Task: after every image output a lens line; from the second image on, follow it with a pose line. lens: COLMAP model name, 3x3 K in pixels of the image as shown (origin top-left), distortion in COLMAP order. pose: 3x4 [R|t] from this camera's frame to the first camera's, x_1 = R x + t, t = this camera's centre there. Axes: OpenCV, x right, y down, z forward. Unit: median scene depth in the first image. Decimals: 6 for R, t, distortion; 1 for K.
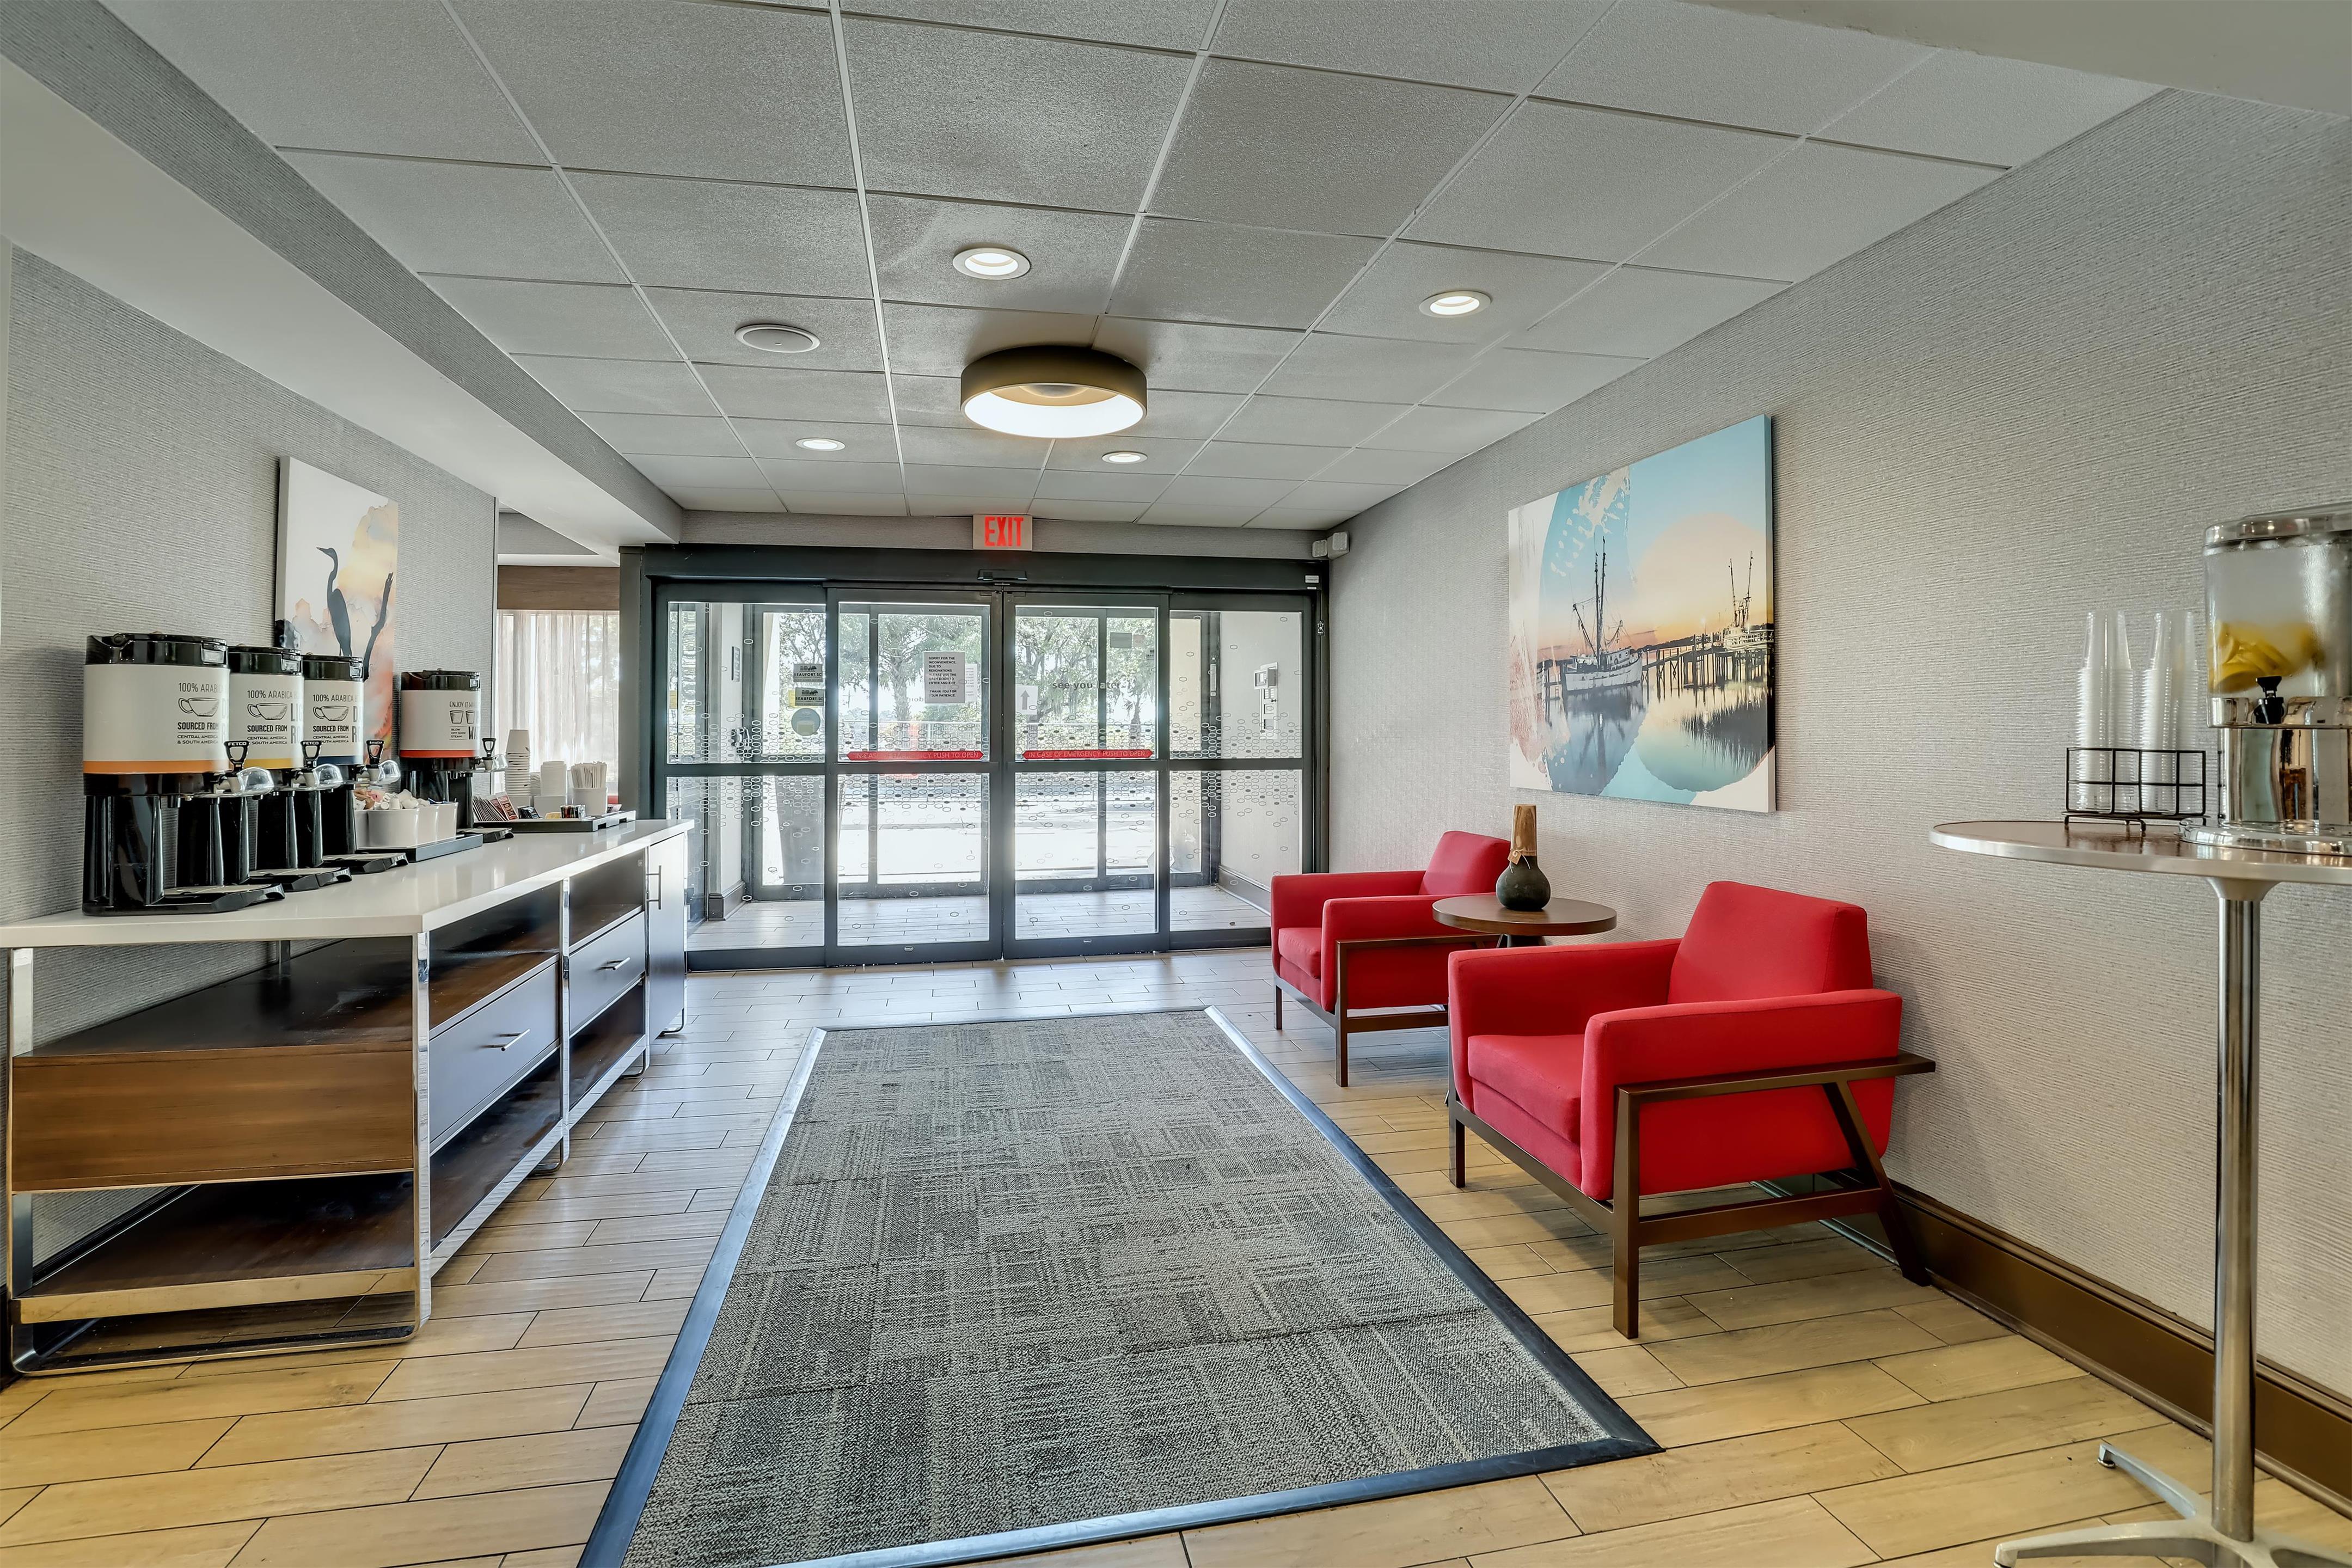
lens RADIAL K [[1093.3, 0, 1188.2], [0, 1093.3, 756.0], [0, 0, 1]] dist [-0.042727, 0.009829]
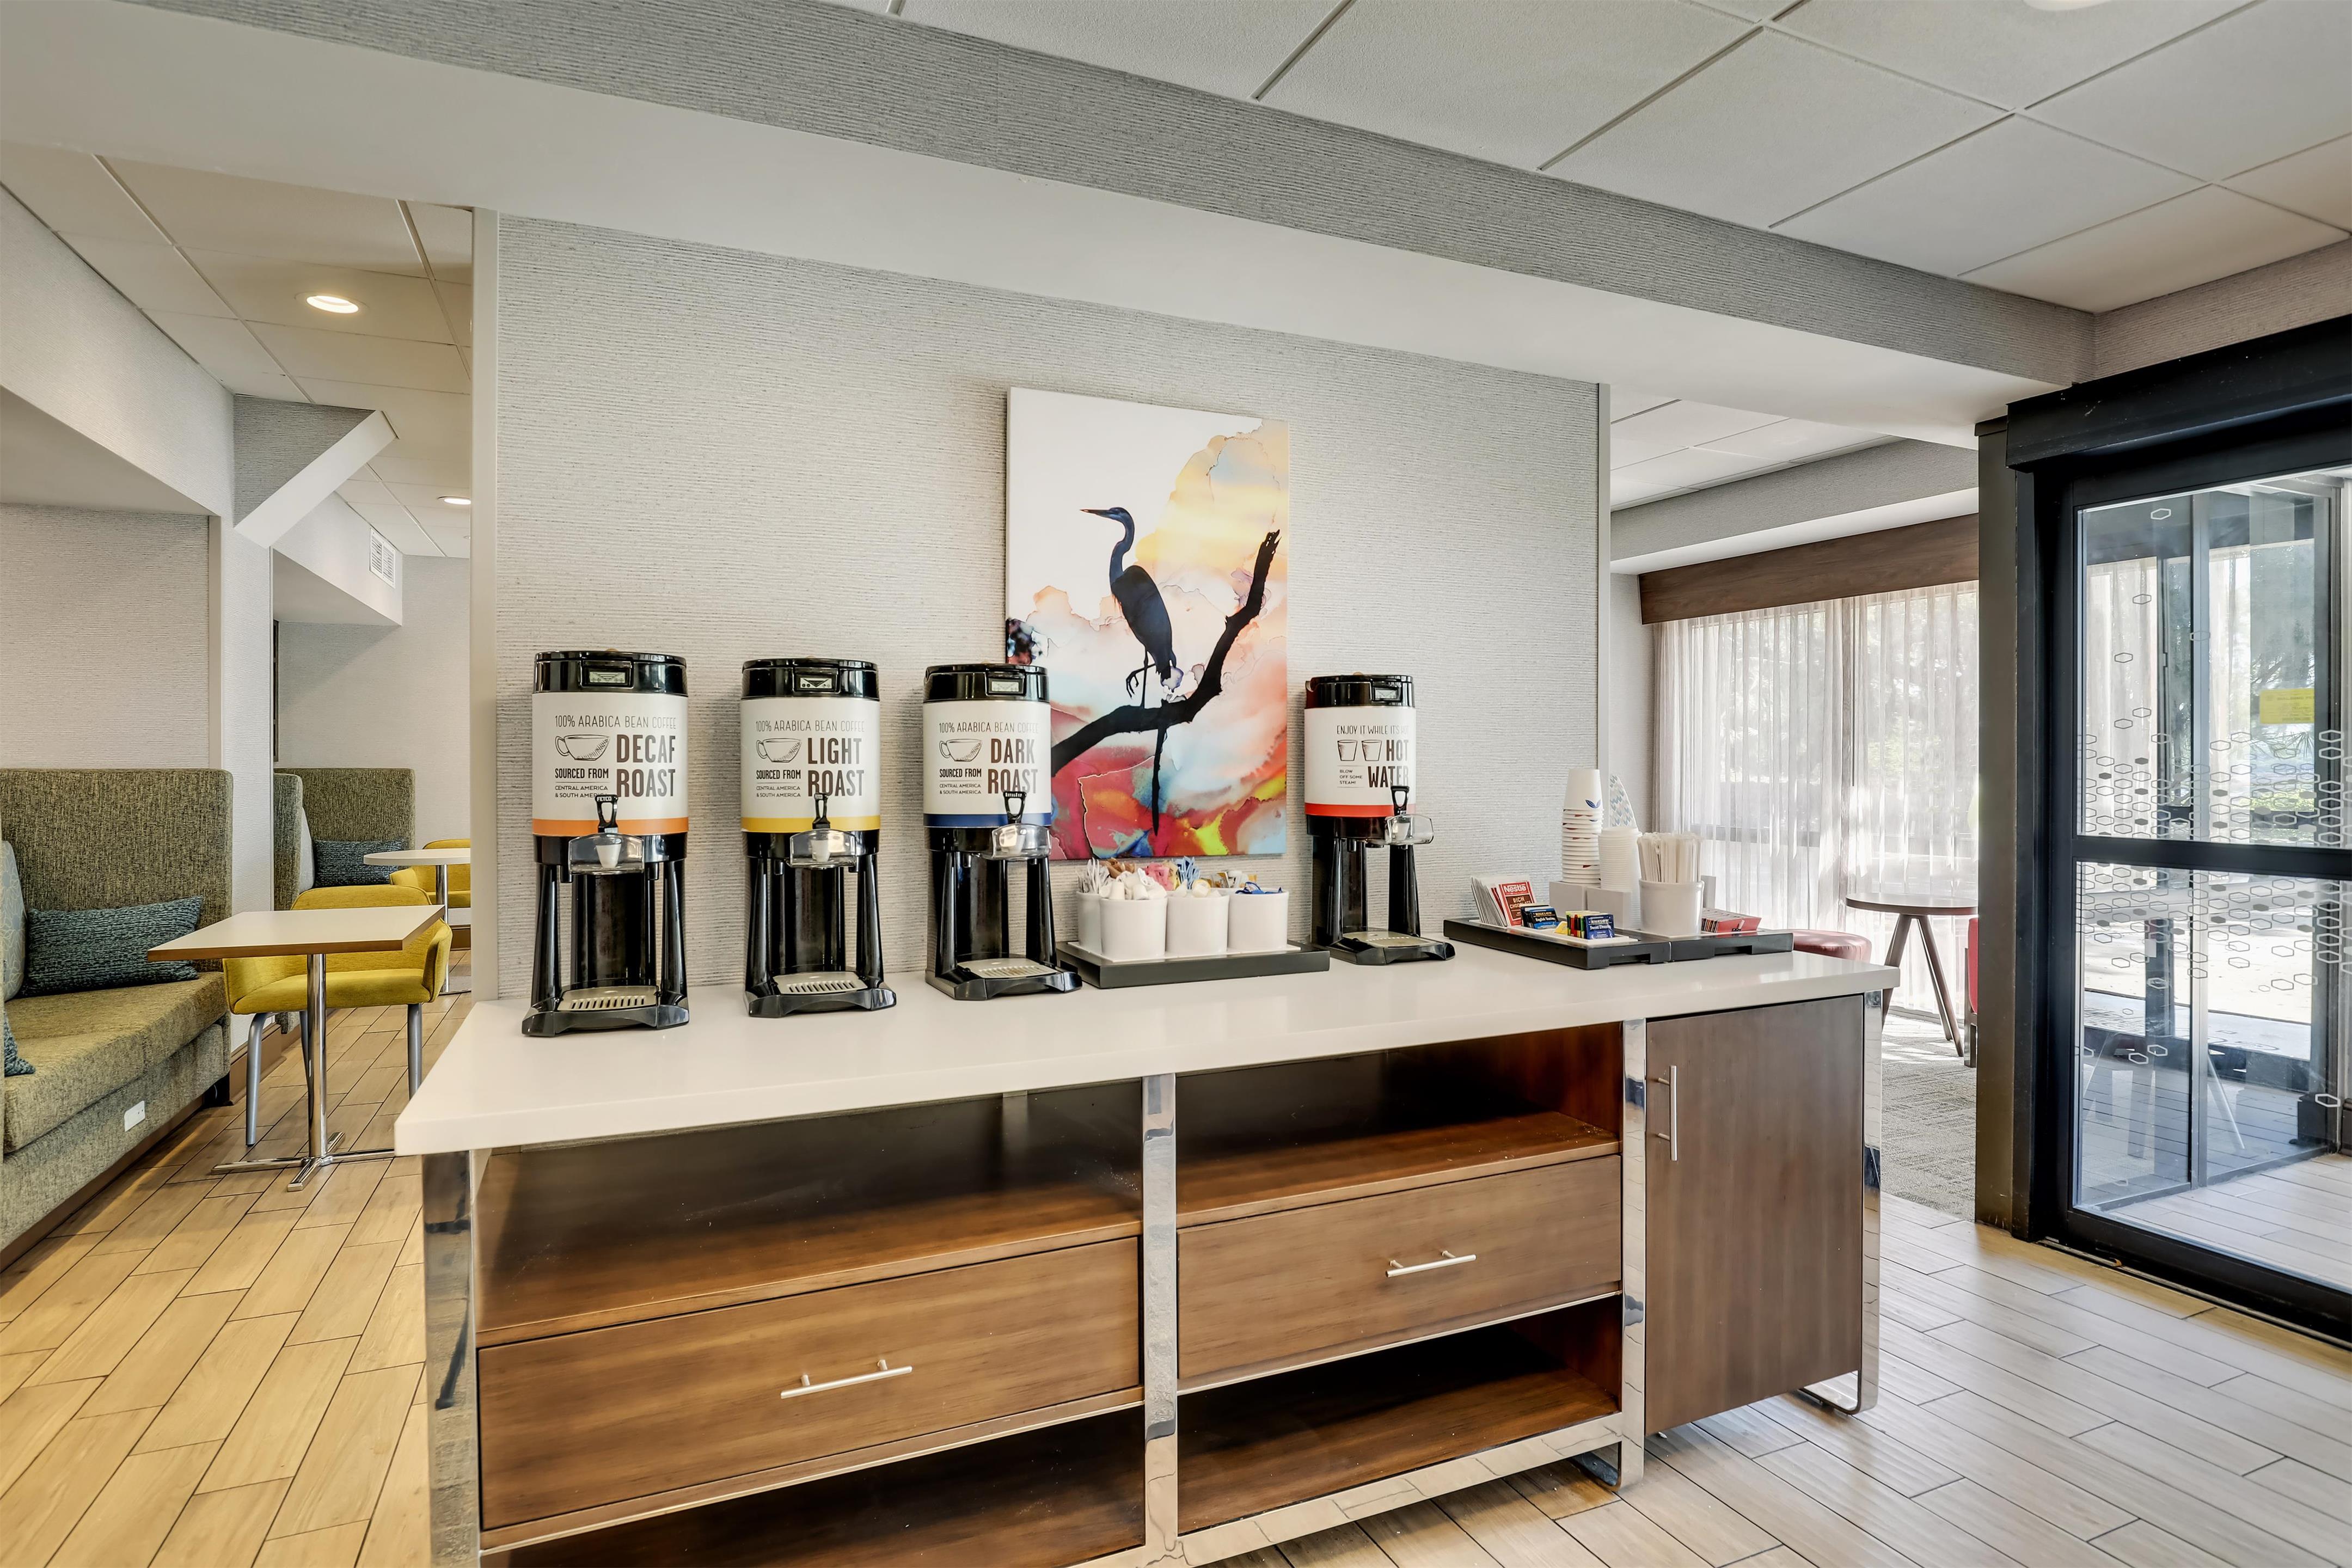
lens RADIAL K [[1223.0, 0, 1176.2], [0, 1223.0, 771.1], [0, 0, 1]] dist [-0.019885, 0.000068]
pose [[0.201321, 0.003828, -0.979518, -0.025962], [-0.017806, 0.999841, 0.000248, -0.024899], [0.979363, 0.017392, 0.201357, 0.820242]]
